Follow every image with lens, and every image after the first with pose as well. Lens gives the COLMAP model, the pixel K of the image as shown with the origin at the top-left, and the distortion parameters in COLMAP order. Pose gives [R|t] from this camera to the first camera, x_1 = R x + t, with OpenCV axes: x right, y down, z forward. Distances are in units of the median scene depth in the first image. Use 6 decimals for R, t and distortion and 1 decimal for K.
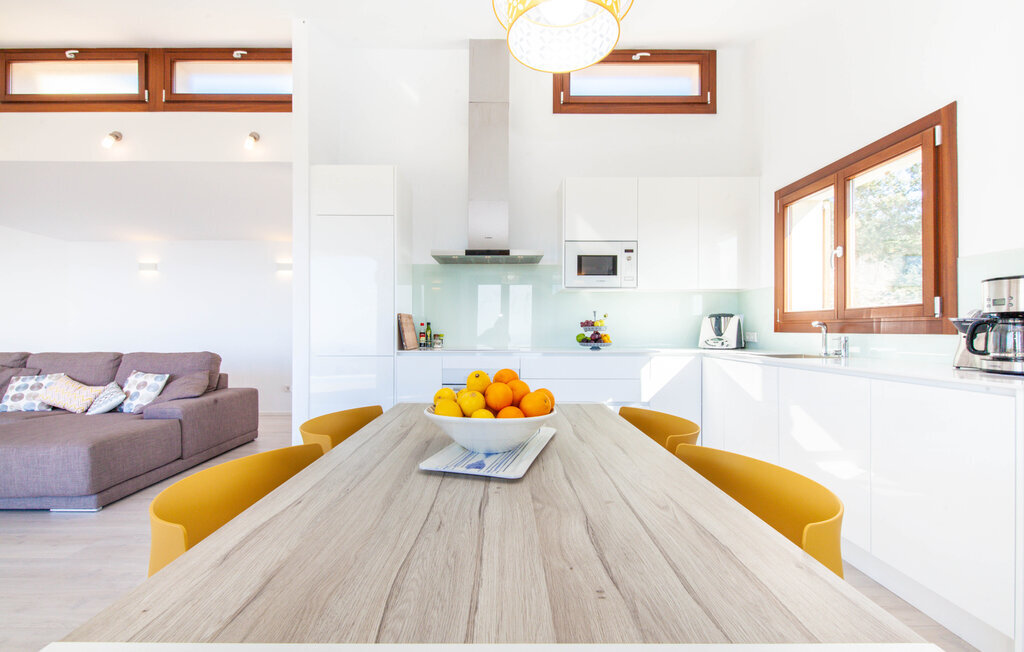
lens RADIAL K [[435.3, 0, 509.5], [0, 435.3, 329.7], [0, 0, 1]] dist [0.016494, -0.010610]
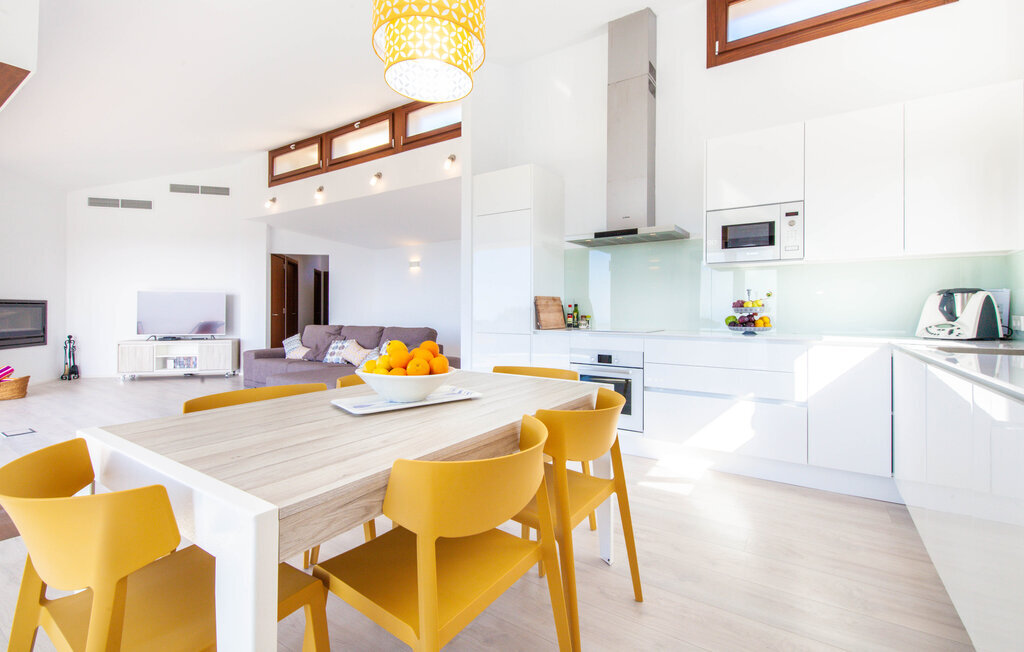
lens RADIAL K [[452.2, 0, 512.1], [0, 452.2, 310.7], [0, 0, 1]] dist [0.009471, -0.009736]
pose [[0.830311, 0.001506, -0.557299, 0.305960], [-0.002778, 0.999995, -0.001437, 0.001227], [0.557294, 0.002741, 0.830311, 0.013611]]
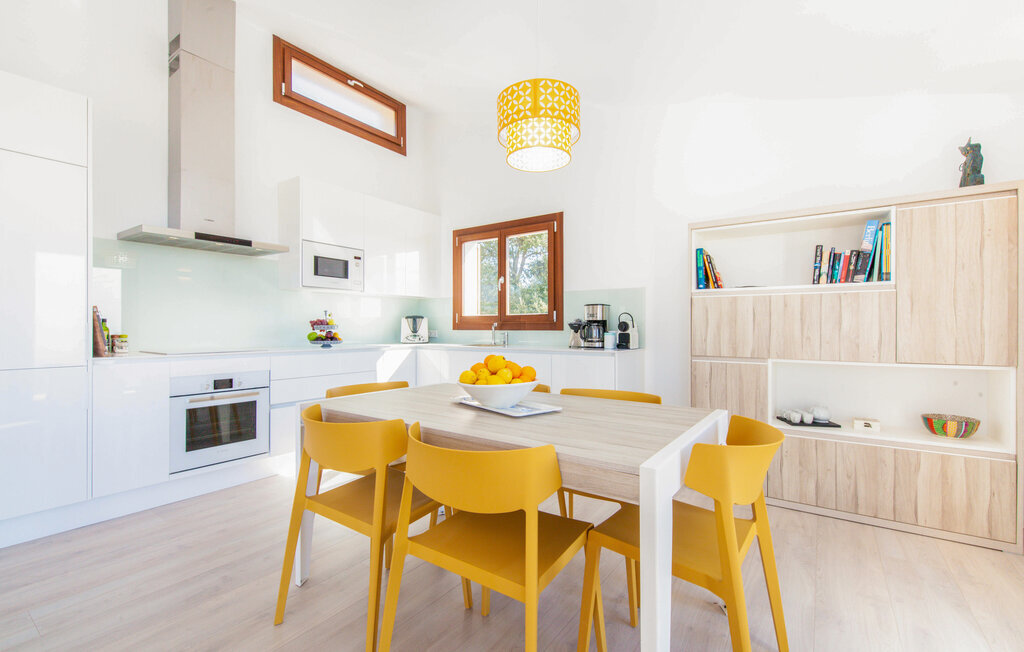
lens RADIAL K [[435.3, 0, 509.5], [0, 435.3, 329.7], [0, 0, 1]] dist [0.016494, -0.010610]
pose [[0.588826, -0.003991, 0.808250, -0.395043], [0.000782, 0.999990, 0.004368, -0.001049], [-0.808260, -0.001940, 0.588823, 0.023008]]
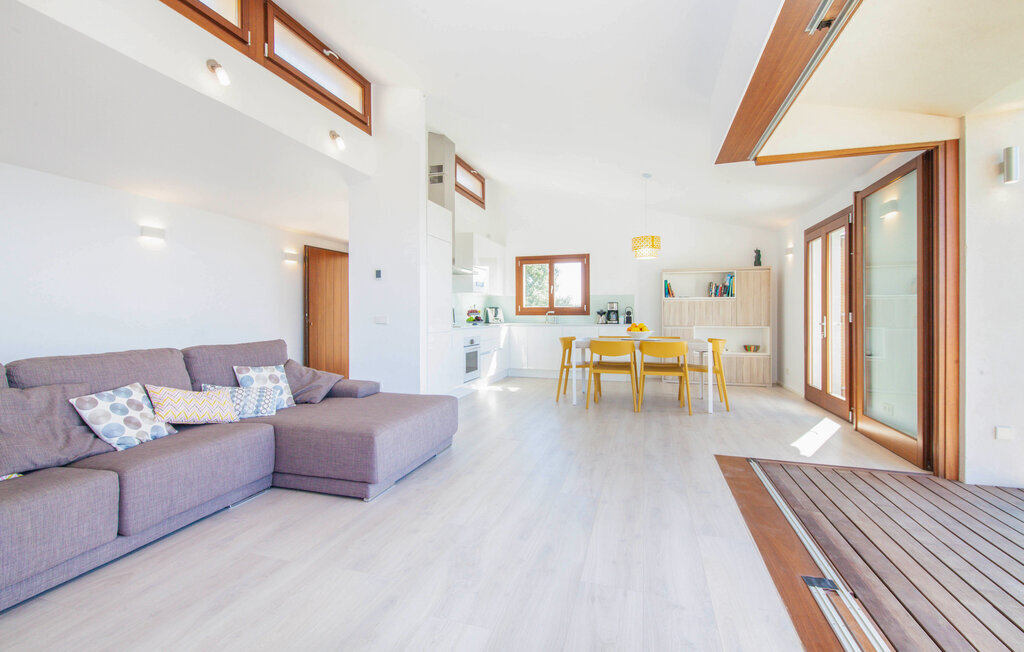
lens RADIAL K [[436.5, 0, 512.3], [0, 436.5, 314.1], [0, 0, 1]] dist [0.021891, 0.000008]
pose [[0.305610, -0.001570, 0.952155, -1.554258], [0.003392, 0.999994, 0.000560, -0.002736], [-0.952151, 0.003059, 0.305614, 0.270448]]
